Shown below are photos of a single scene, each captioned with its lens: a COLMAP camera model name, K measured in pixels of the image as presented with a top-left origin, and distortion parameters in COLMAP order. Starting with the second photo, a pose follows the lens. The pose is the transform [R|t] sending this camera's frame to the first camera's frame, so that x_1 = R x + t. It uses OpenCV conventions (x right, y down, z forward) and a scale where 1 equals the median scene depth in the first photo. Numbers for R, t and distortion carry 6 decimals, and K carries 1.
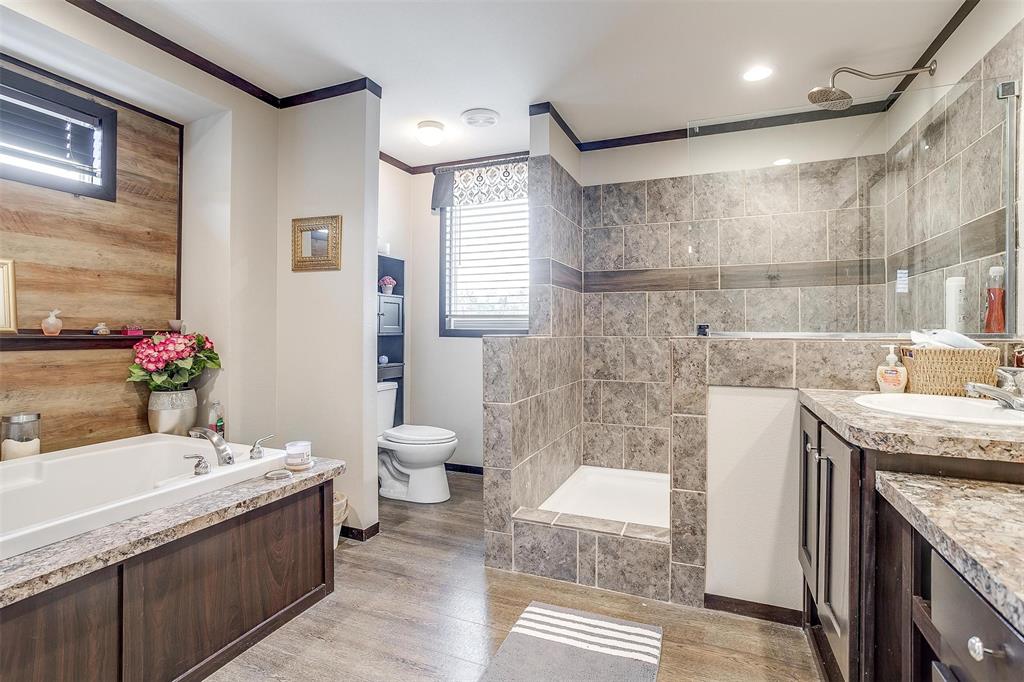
lens RADIAL K [[507.4, 0, 508.8], [0, 507.4, 327.3], [0, 0, 1]] dist [-0.048112, 0.024740]
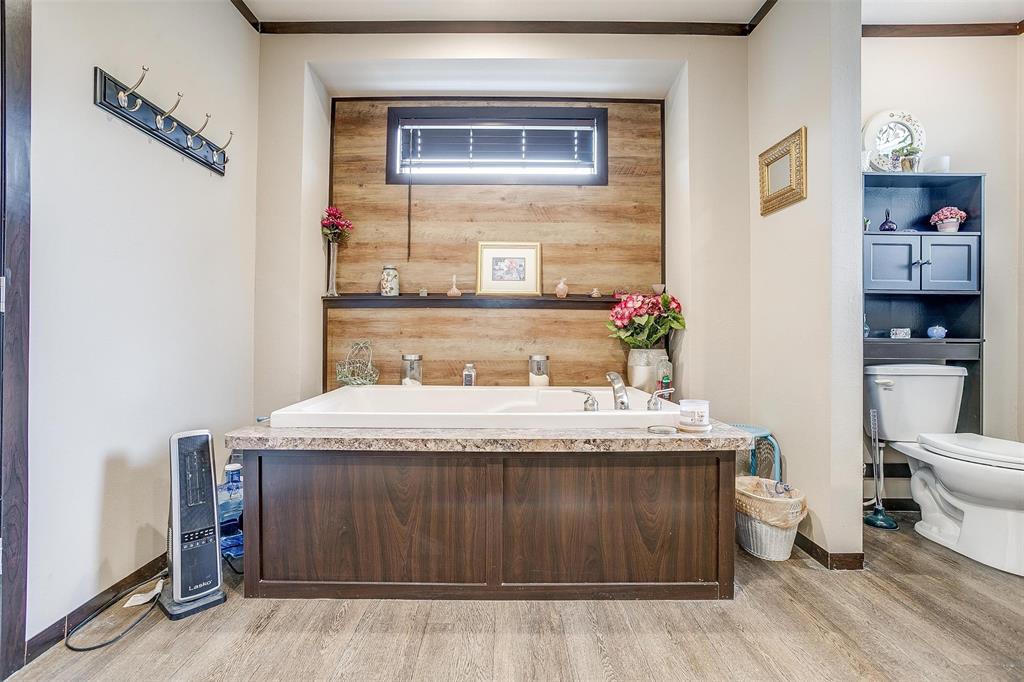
lens RADIAL K [[507.4, 0, 512.8], [0, 507.4, 332.7], [0, 0, 1]] dist [-0.048112, 0.024740]
pose [[0.379343, -0.013503, -0.925158, 0.215919], [-0.002092, 0.999878, -0.015451, 0.113291], [0.925254, 0.007797, 0.379268, 0.345763]]
